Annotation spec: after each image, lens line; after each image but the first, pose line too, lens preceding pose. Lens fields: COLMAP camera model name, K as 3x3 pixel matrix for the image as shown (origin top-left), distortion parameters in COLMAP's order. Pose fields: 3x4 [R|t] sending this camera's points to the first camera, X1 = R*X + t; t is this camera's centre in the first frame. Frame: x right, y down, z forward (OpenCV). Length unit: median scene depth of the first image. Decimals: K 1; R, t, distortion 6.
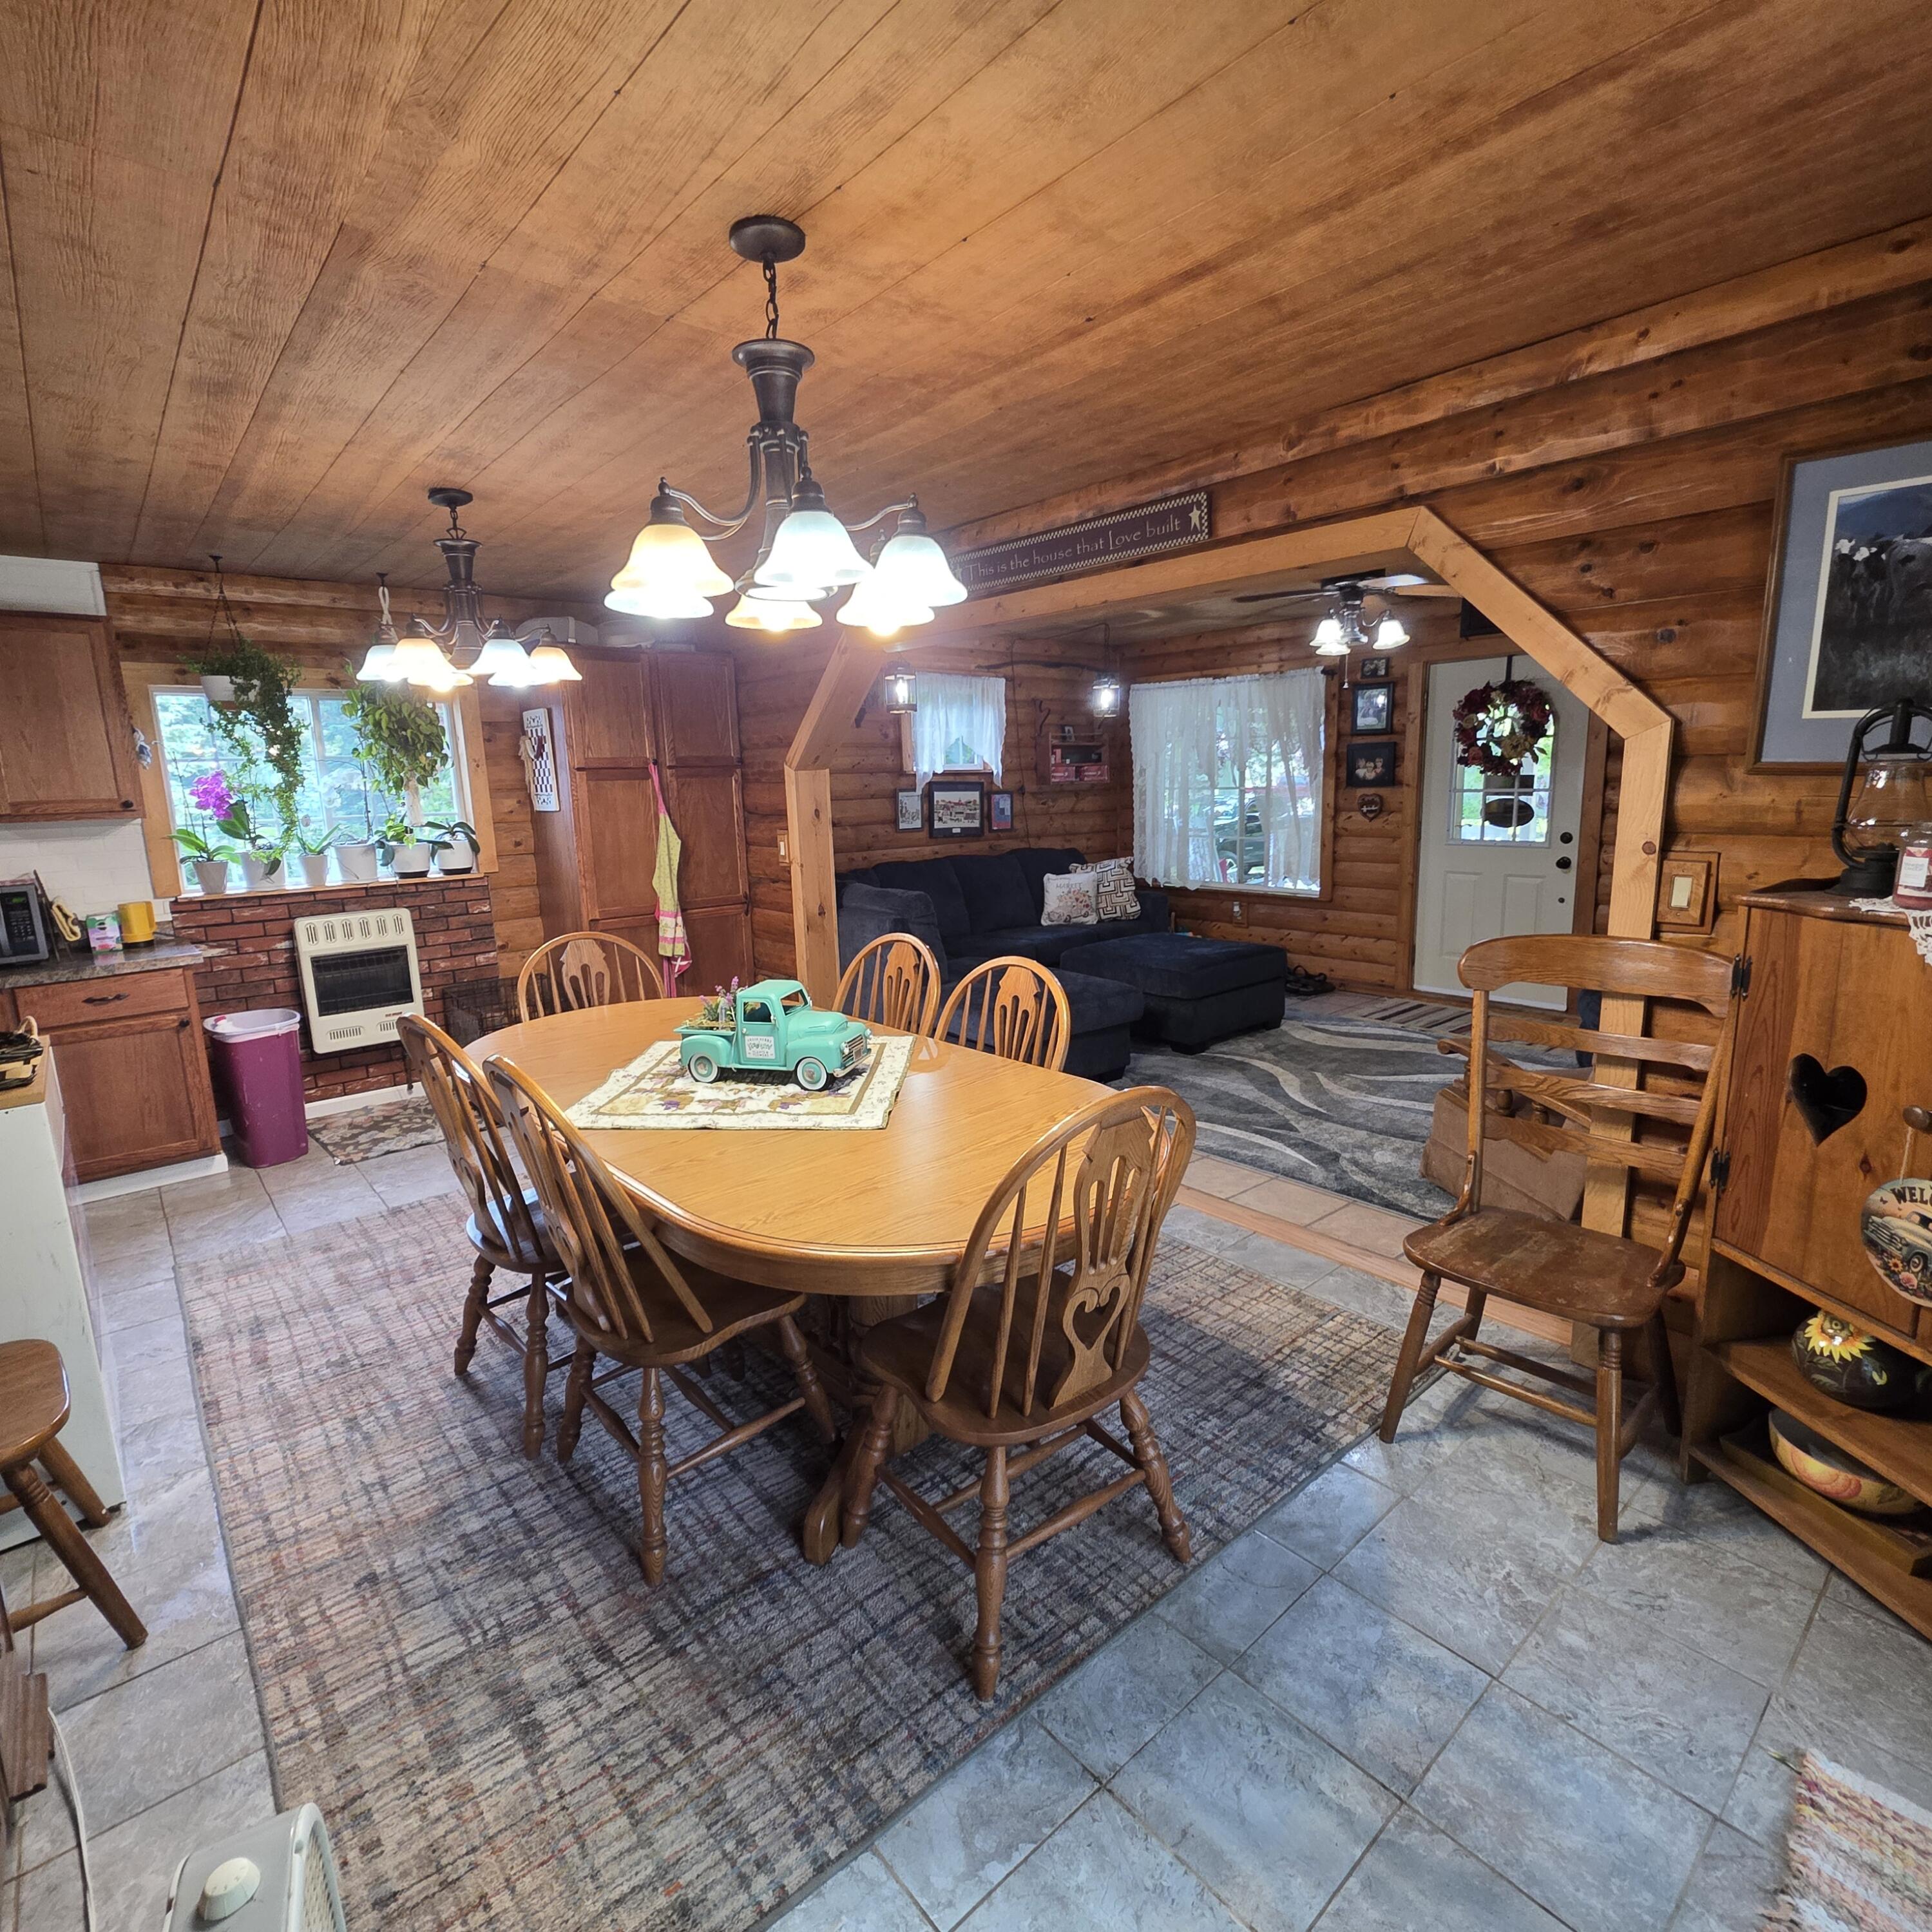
lens RADIAL K [[1025.9, 0, 969.4], [0, 1025.9, 958.0], [0, 0, 1]] dist [0.001306, -0.001118]
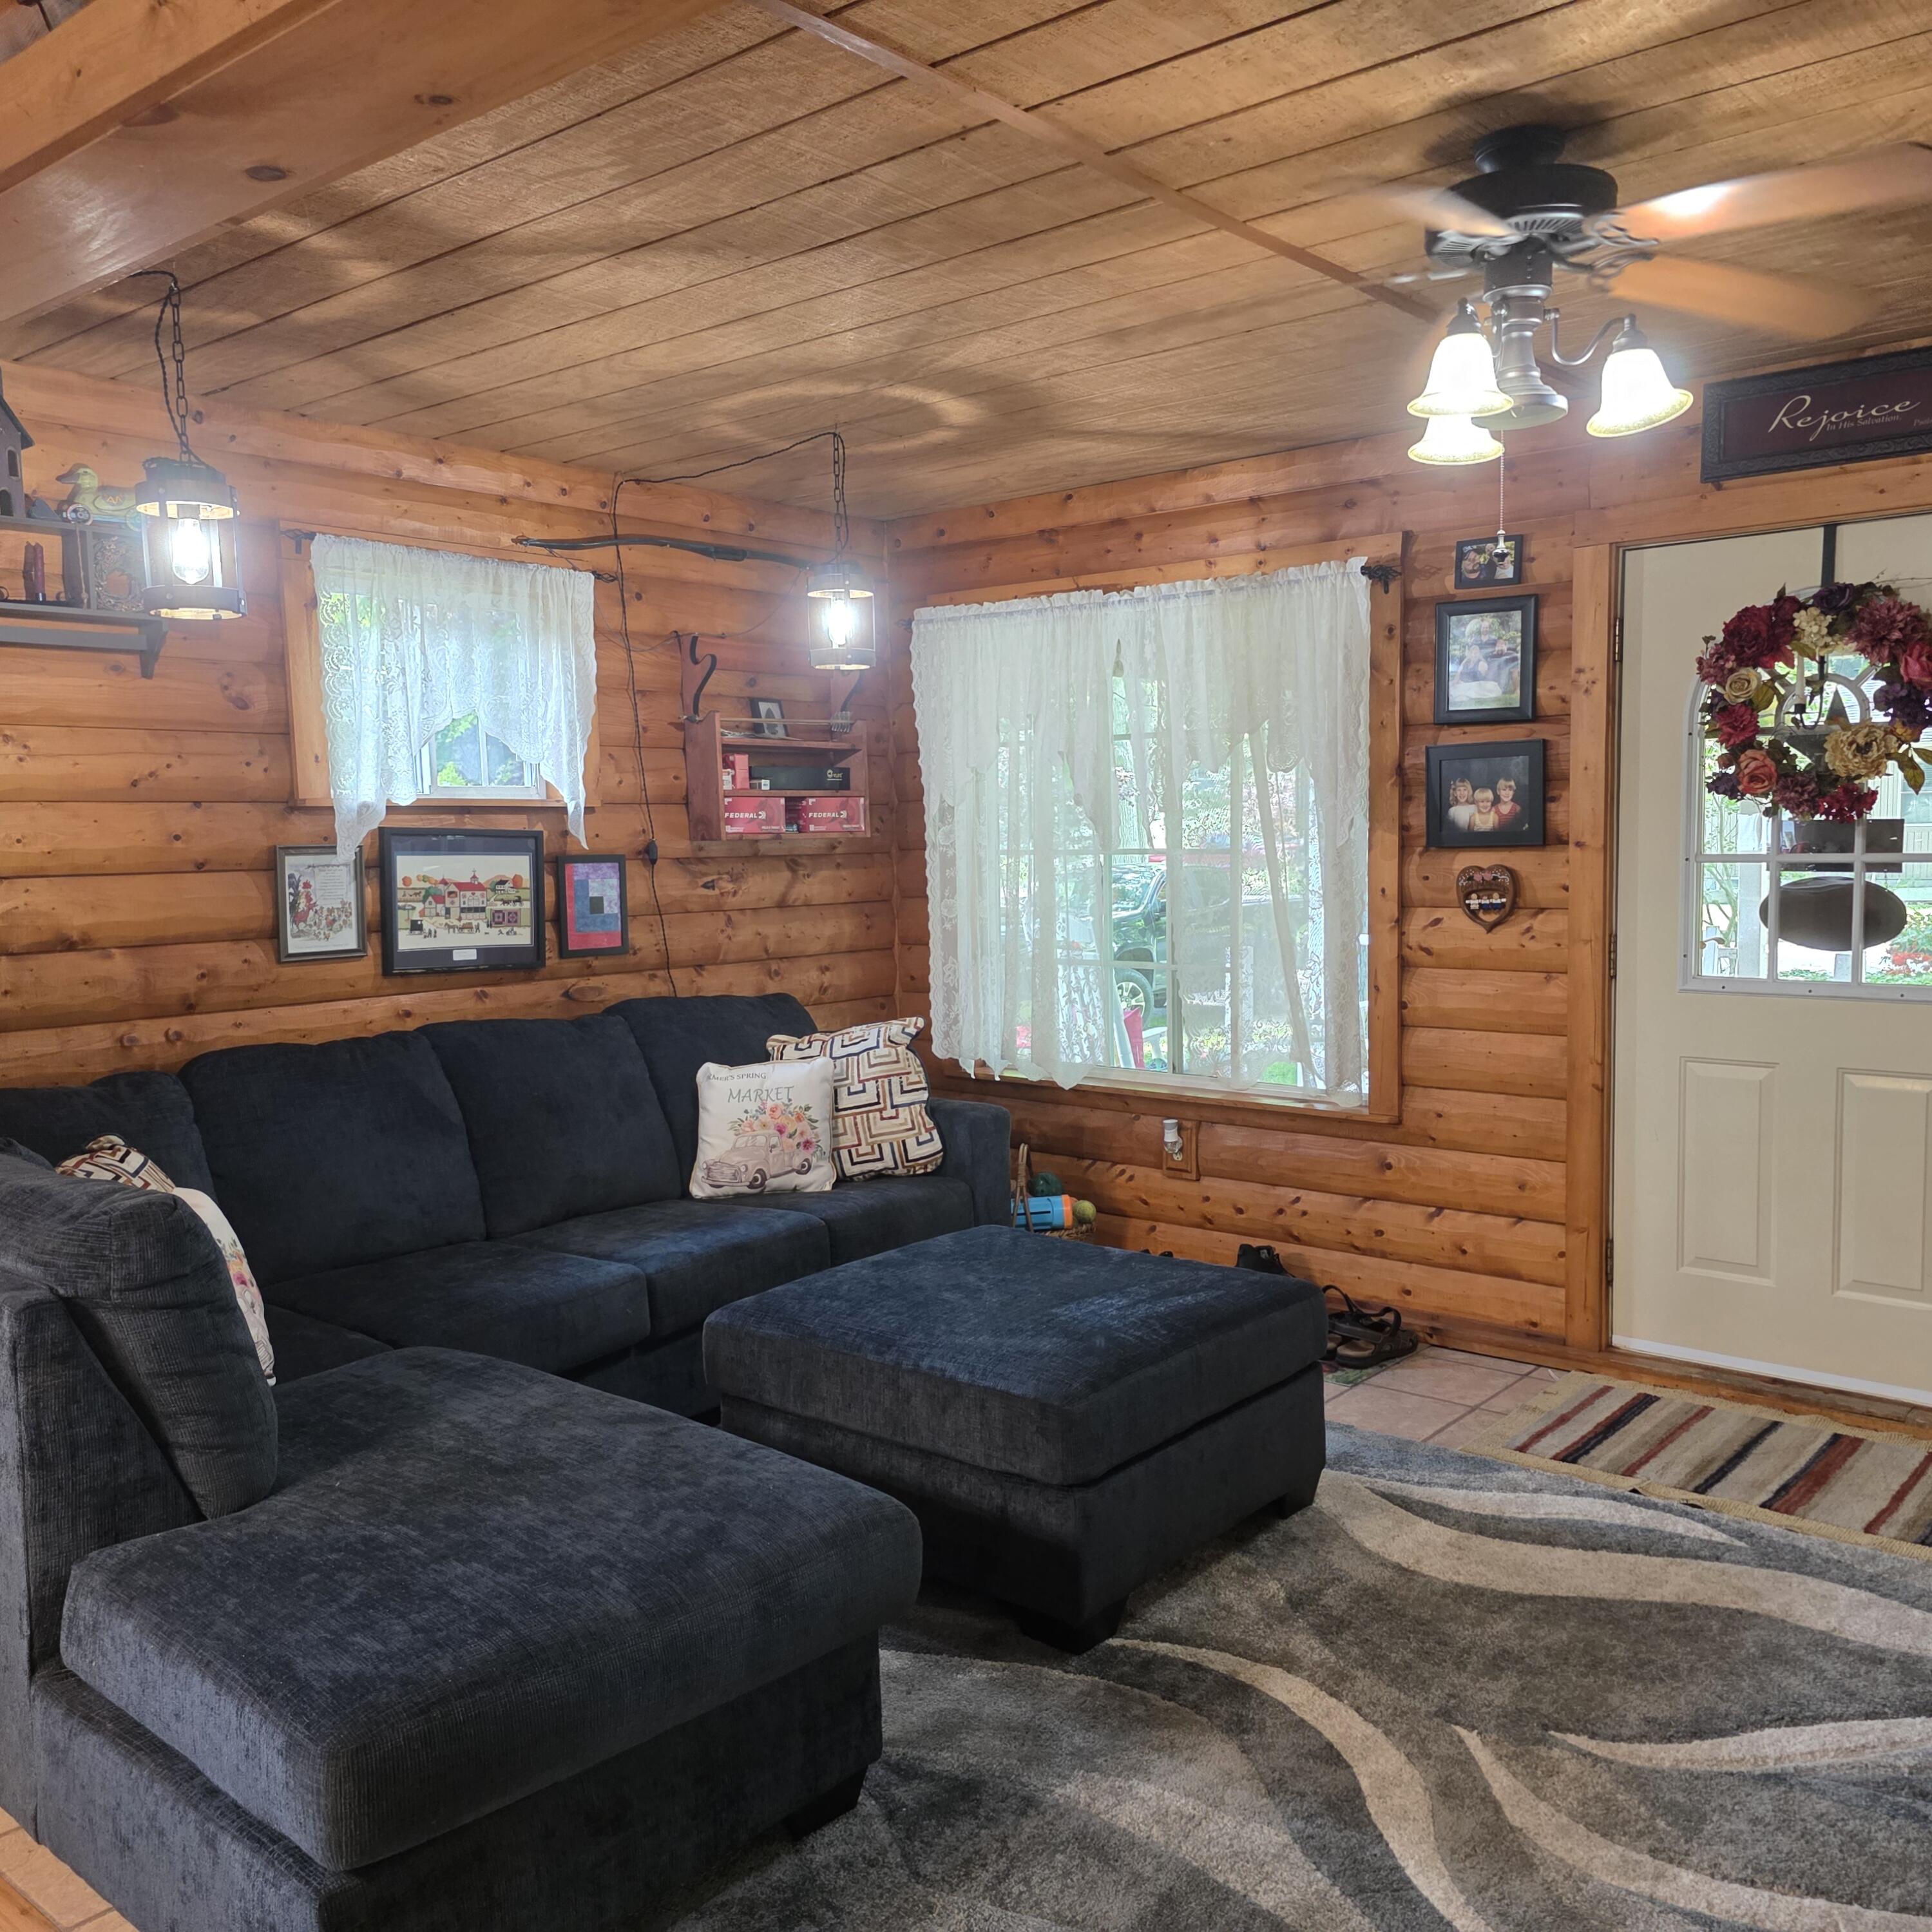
lens RADIAL K [[1742.8, 0, 989.1], [0, 1742.8, 979.0], [0, 0, 1]] dist [0.059155, -0.014941]
pose [[0.985681, -0.006731, 0.168489, 0.075523], [0.021953, 0.995821, -0.088647, -0.056487], [-0.167188, 0.091076, 0.981709, 0.345427]]
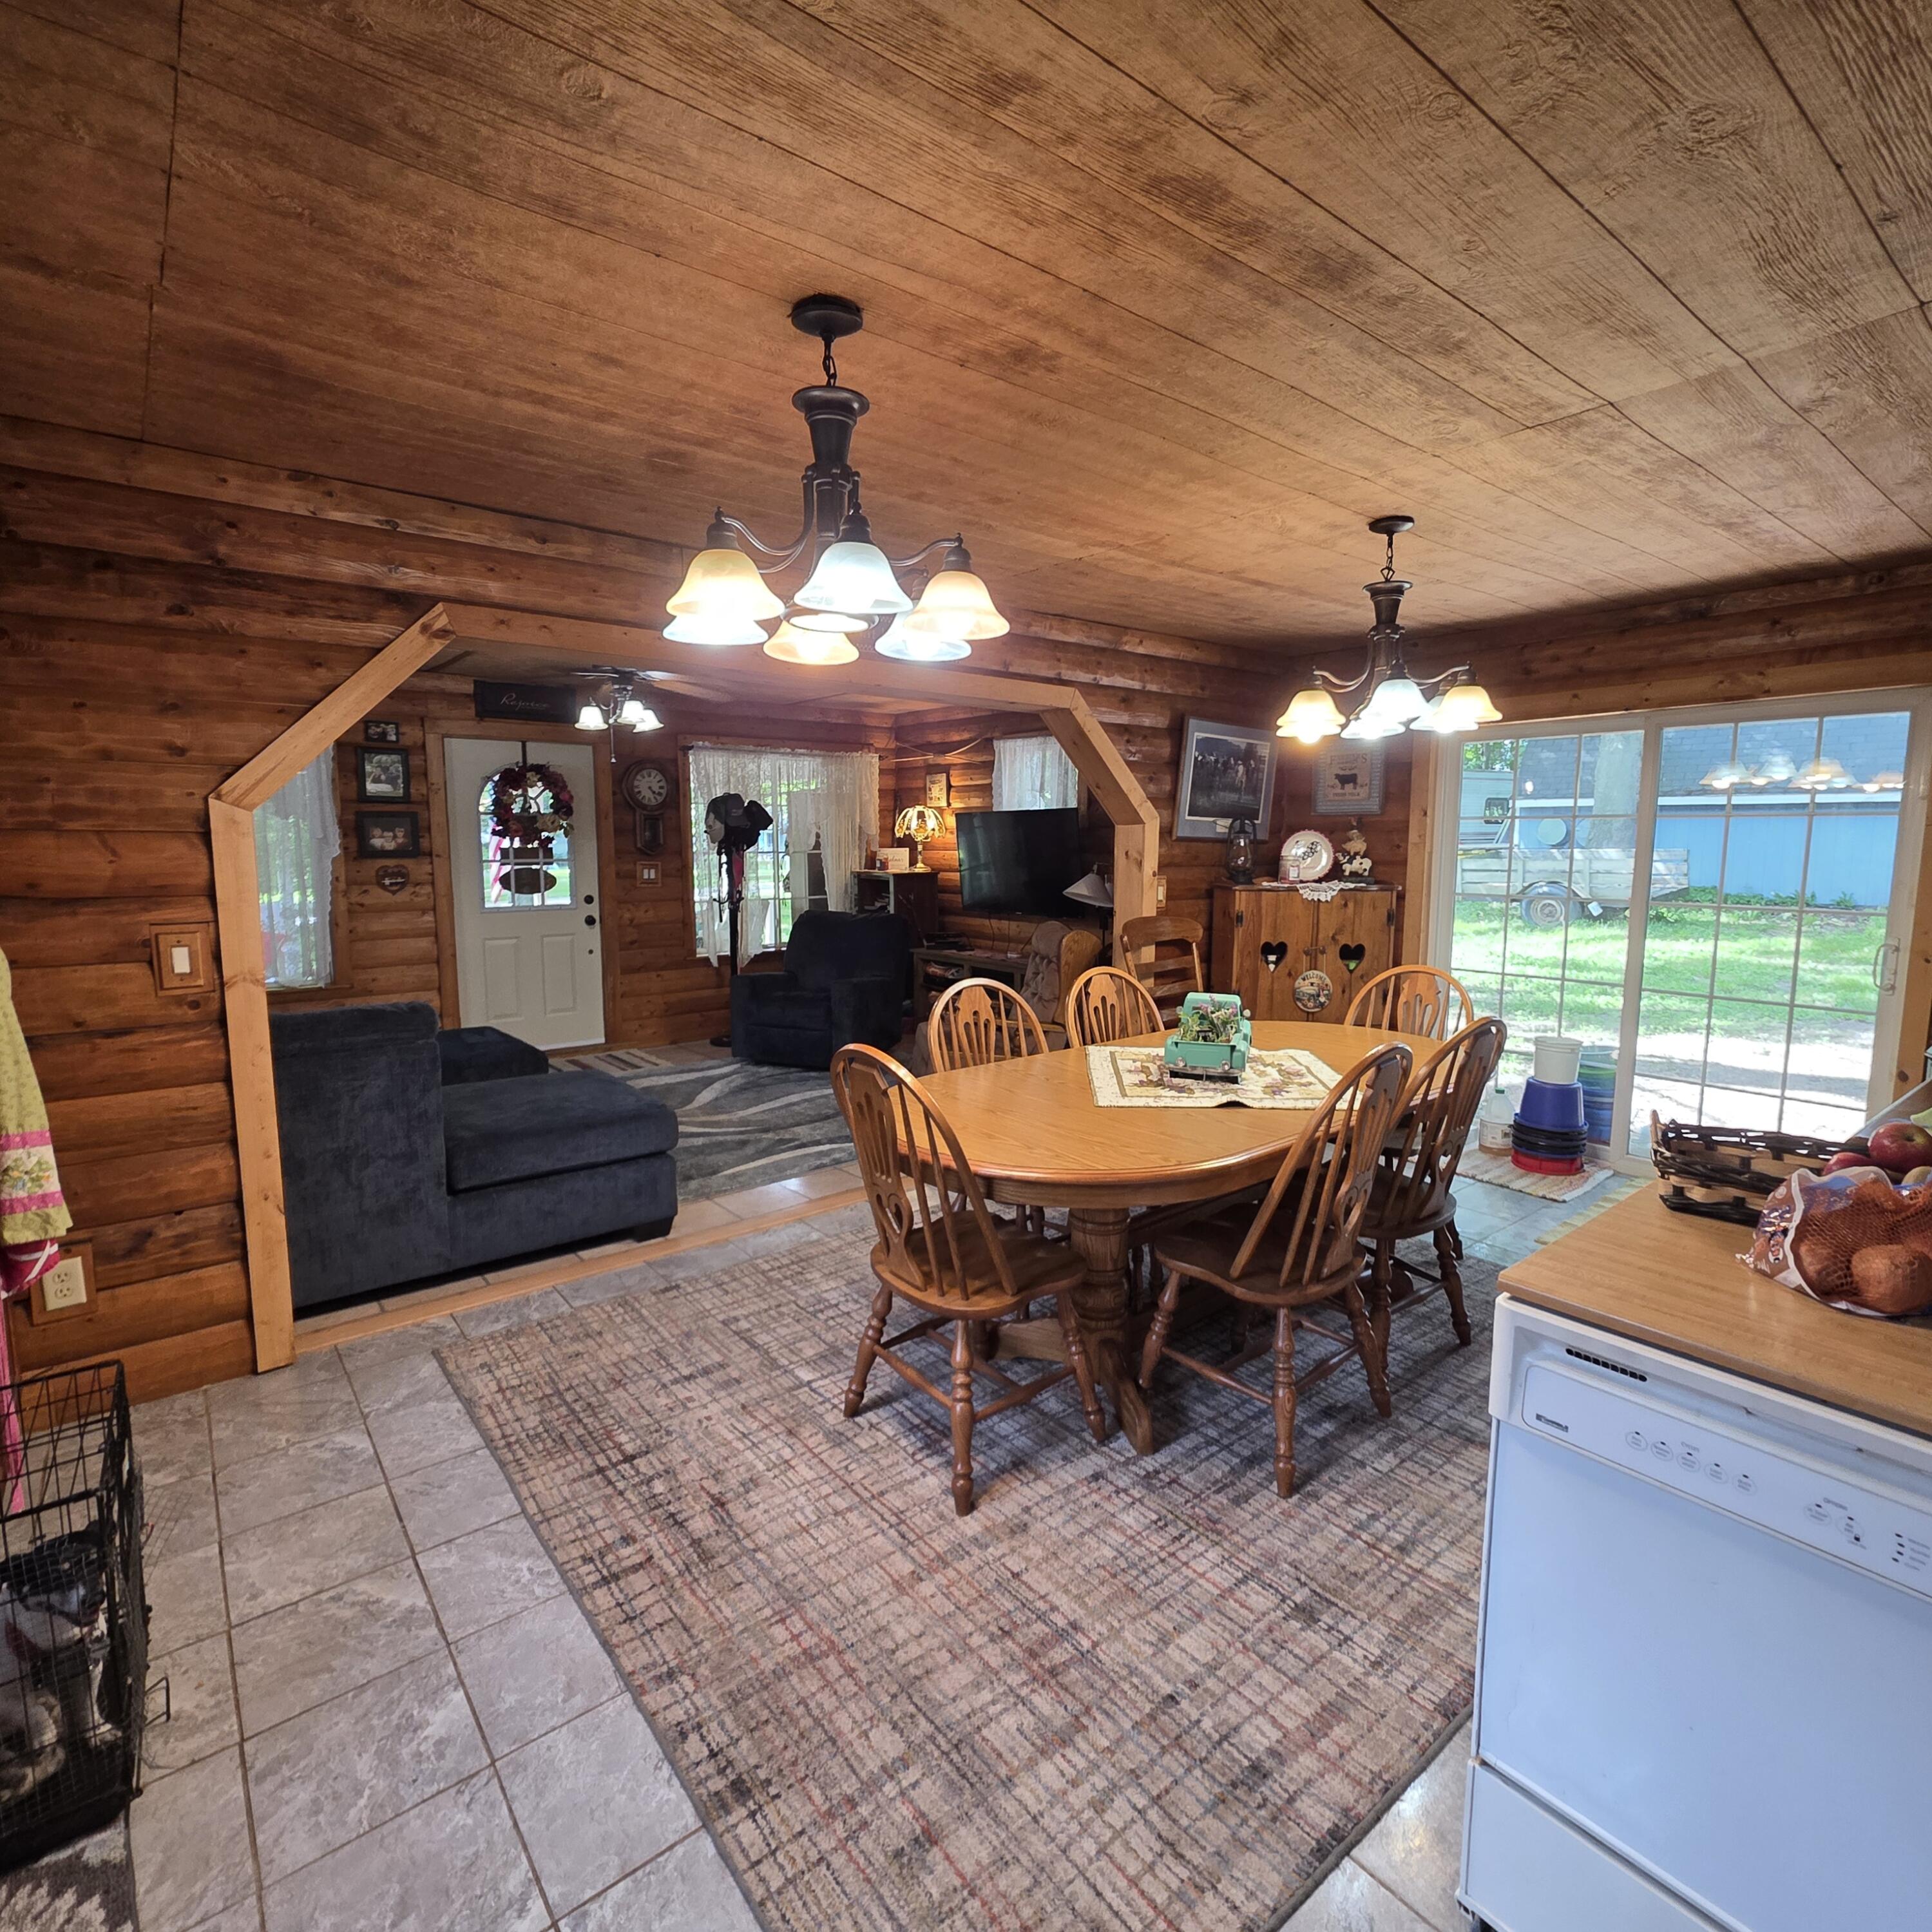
lens RADIAL K [[1025.9, 0, 969.4], [0, 1025.9, 958.0], [0, 0, 1]] dist [0.001306, -0.001118]
pose [[0.024624, -0.089370, 0.995694, -0.523248], [0.174969, 0.981008, 0.083725, -0.062837], [-0.984266, 0.172154, 0.039794, 0.454413]]
